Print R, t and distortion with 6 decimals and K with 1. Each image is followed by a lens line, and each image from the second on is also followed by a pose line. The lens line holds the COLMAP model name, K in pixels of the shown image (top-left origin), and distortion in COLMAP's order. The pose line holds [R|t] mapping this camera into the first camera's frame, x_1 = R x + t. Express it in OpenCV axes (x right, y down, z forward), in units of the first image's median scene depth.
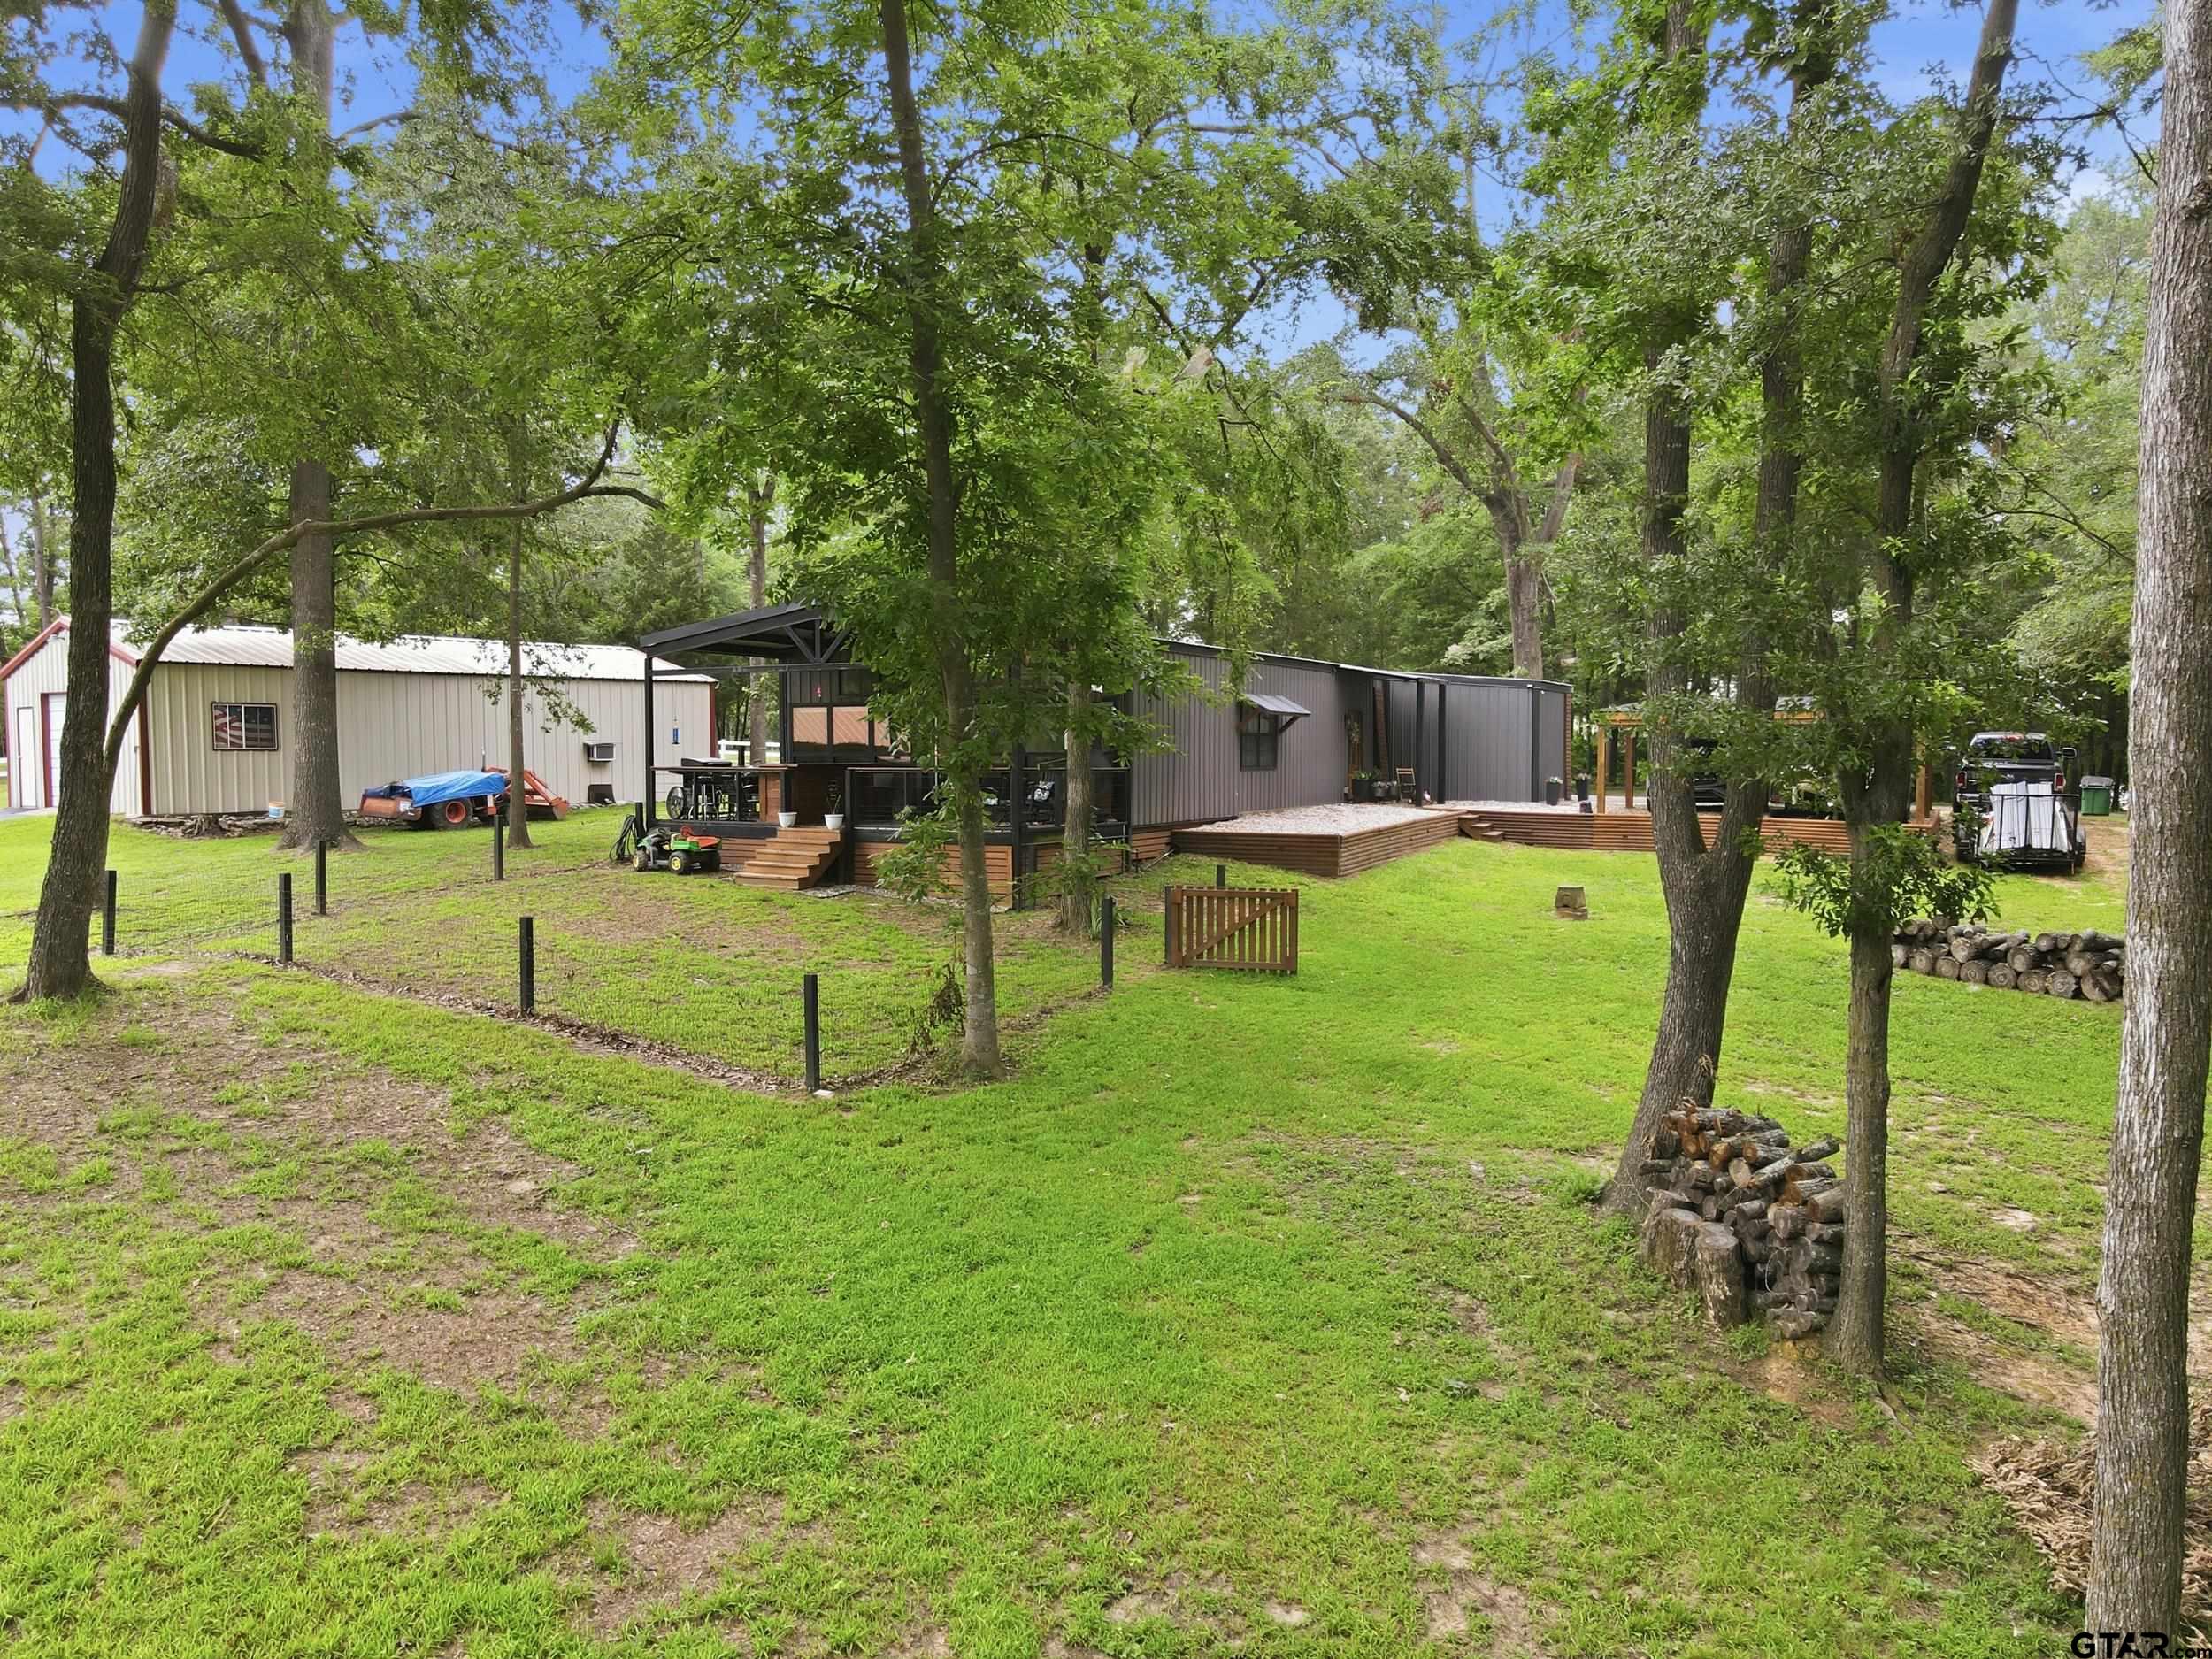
lens RADIAL K [[1577.0, 0, 1105.8], [0, 1577.0, 820.7], [0, 0, 1]] dist [0.003922, 0.030675]
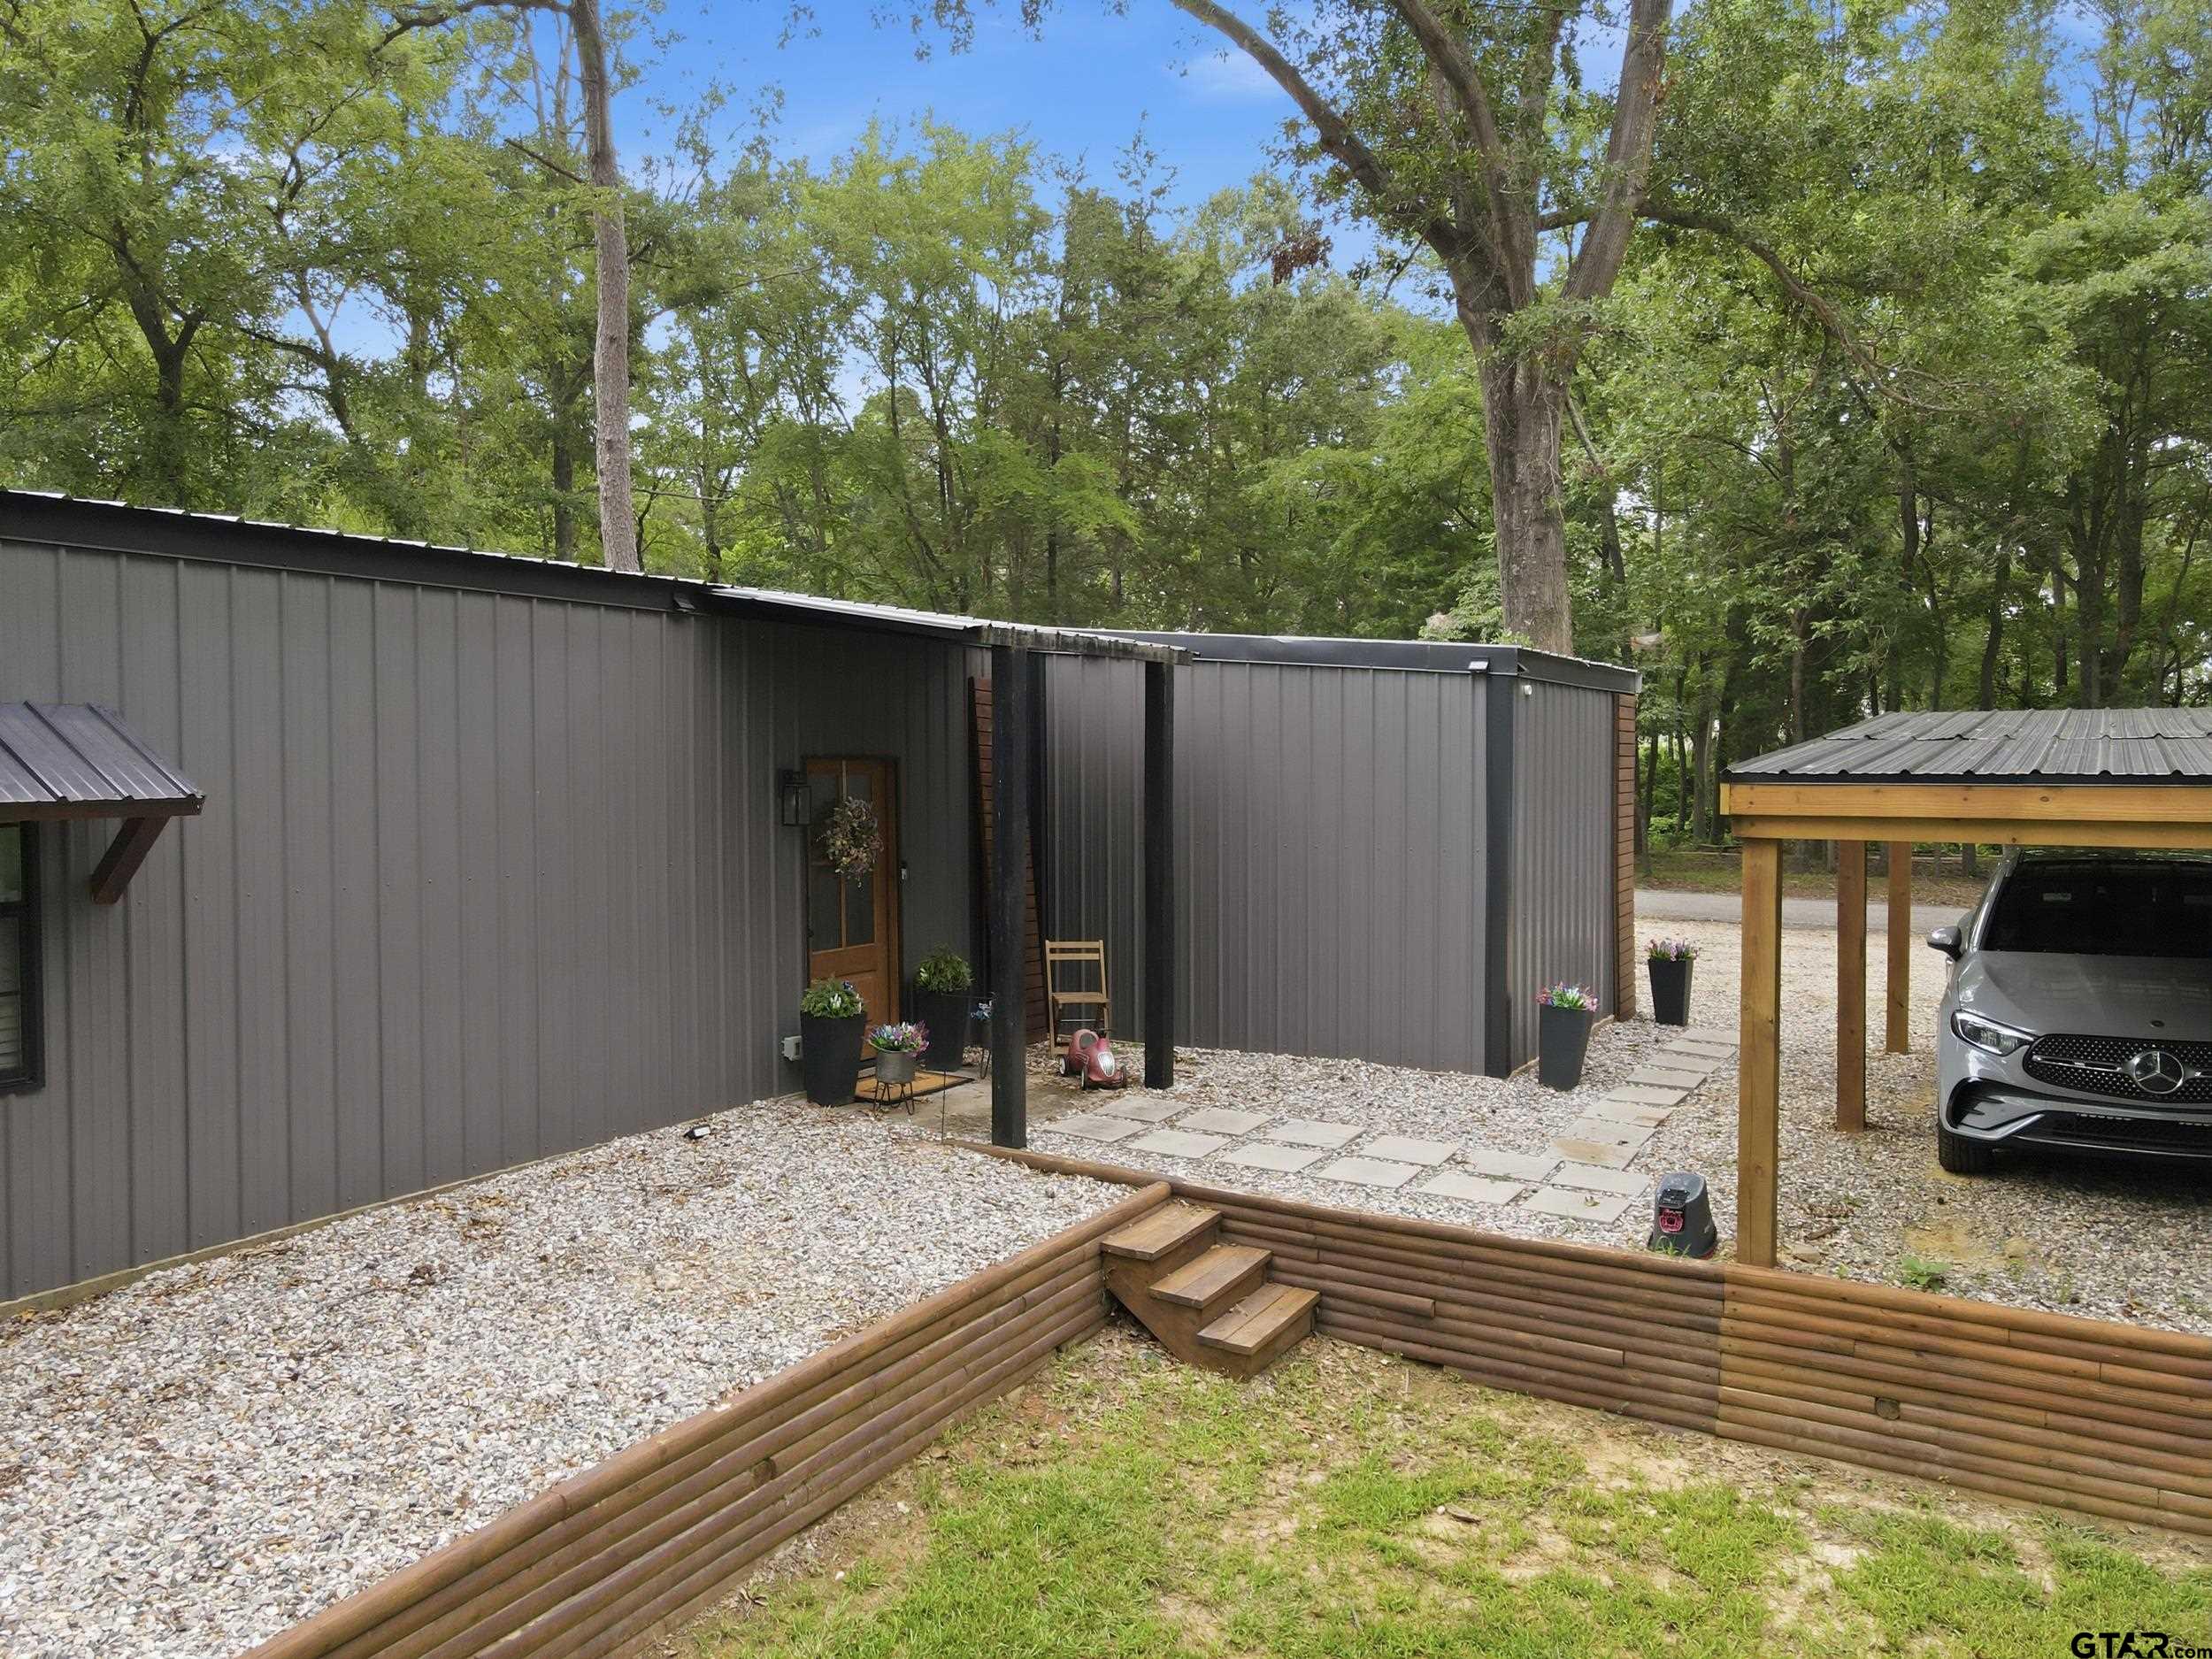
lens RADIAL K [[1577.0, 0, 1105.8], [0, 1577.0, 820.7], [0, 0, 1]] dist [0.003922, 0.030675]
pose [[0.998644, 0.000509, -0.052063, 0.164185], [-0.000909, 0.999970, -0.007654, -0.041910], [0.052058, 0.007691, 0.998614, 0.540514]]
